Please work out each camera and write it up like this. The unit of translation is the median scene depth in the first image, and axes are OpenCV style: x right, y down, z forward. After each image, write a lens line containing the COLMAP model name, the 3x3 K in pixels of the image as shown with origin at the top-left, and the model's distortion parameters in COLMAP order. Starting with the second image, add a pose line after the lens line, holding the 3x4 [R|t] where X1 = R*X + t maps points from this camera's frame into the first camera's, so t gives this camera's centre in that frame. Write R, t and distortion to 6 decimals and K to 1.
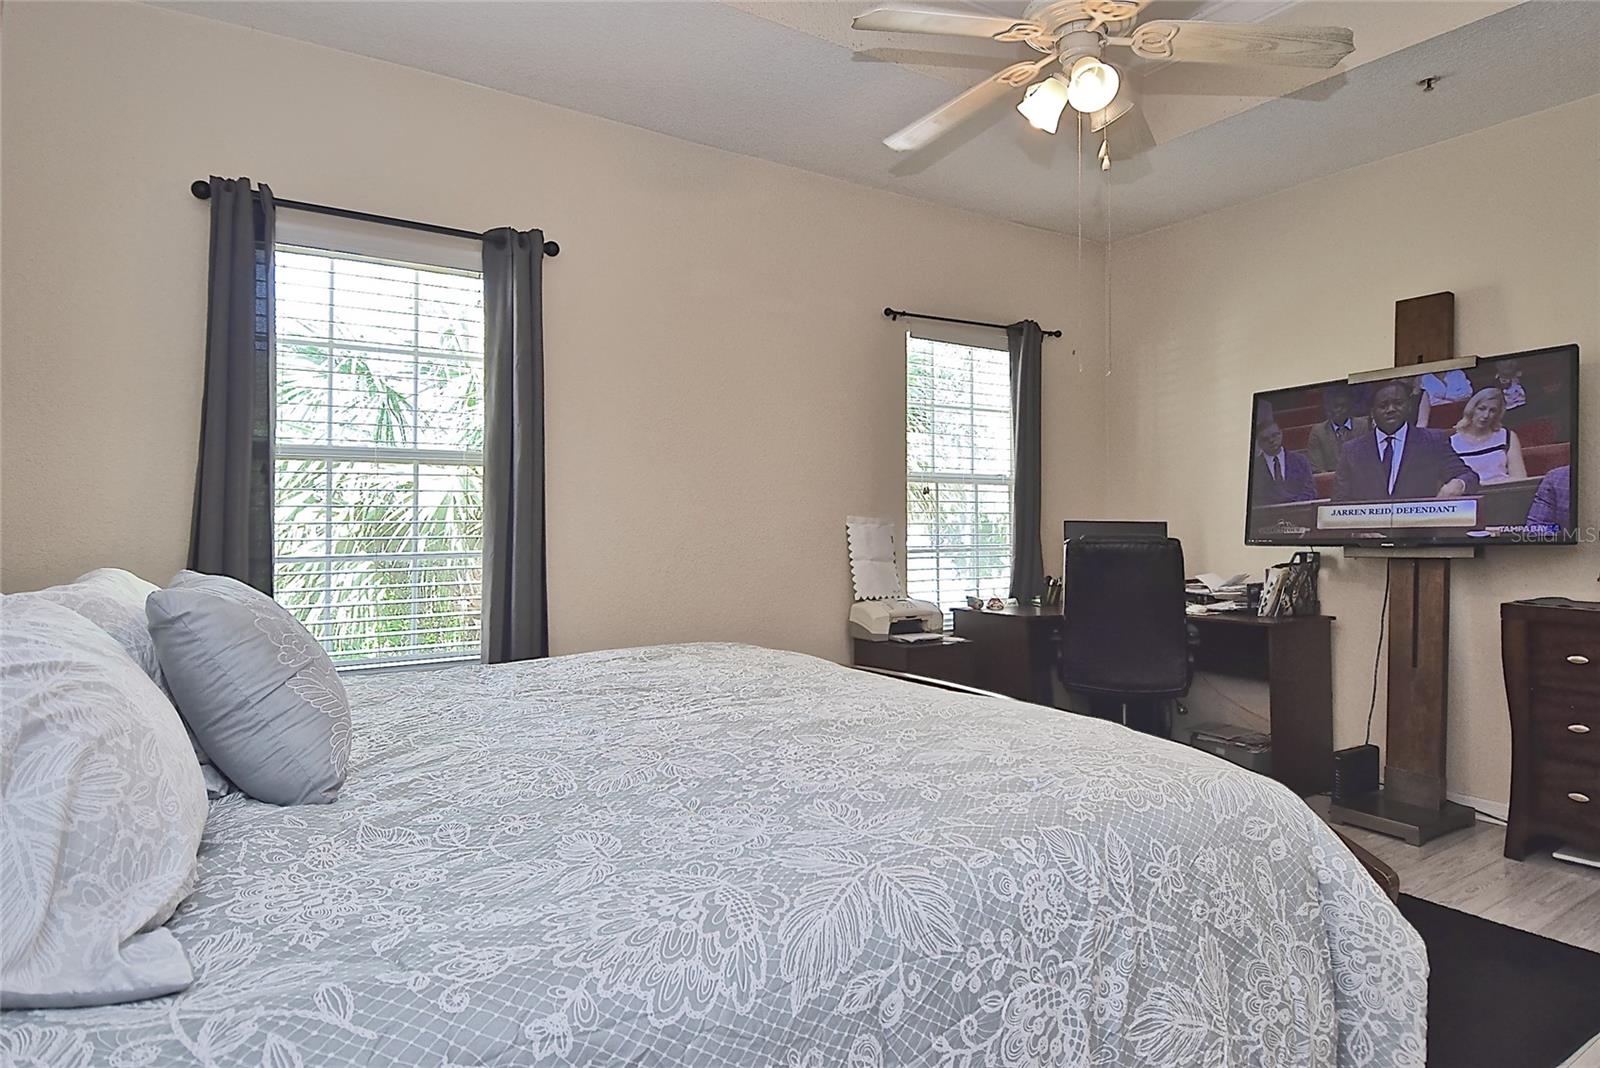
lens RADIAL K [[835.6, 0, 803.3], [0, 835.6, 525.5], [0, 0, 1]] dist [0.019822, -0.022870]
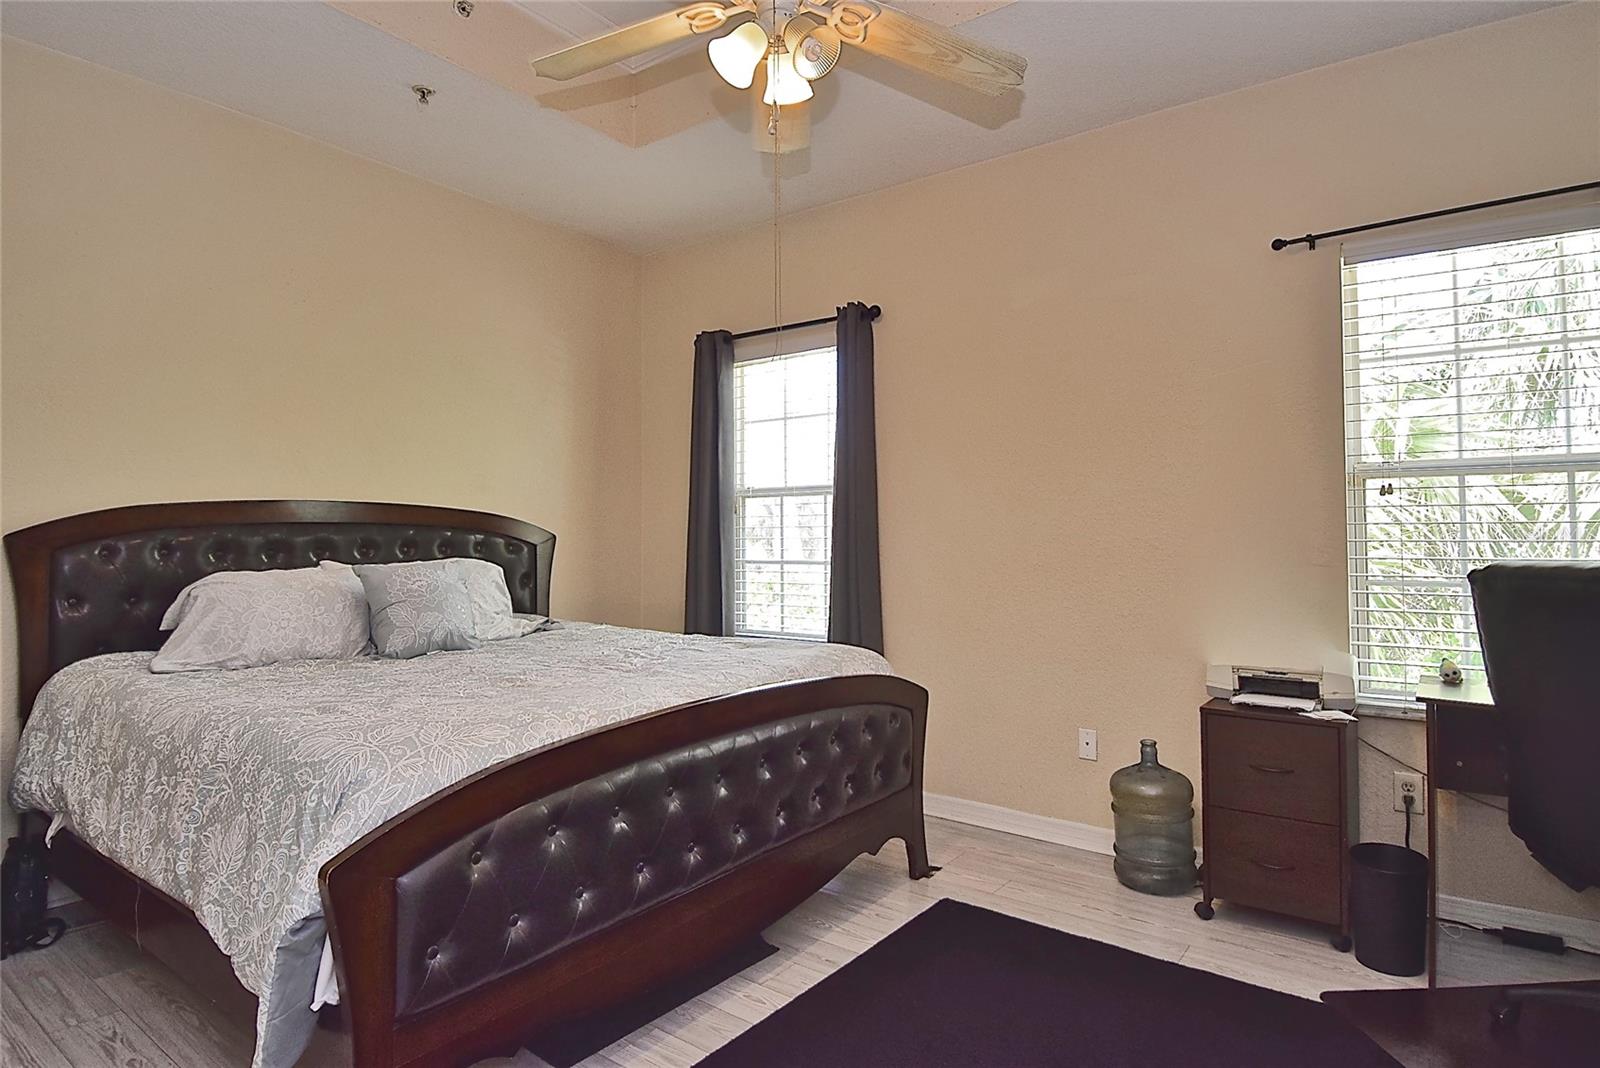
lens RADIAL K [[835.6, 0, 848.9], [0, 835.6, 546.1], [0, 0, 1]] dist [0.019822, -0.022870]
pose [[0.397504, 0.009574, -0.917550, 0.804618], [-0.007019, 0.999948, 0.007393, -0.000177], [0.917573, 0.003501, 0.397551, 0.493101]]
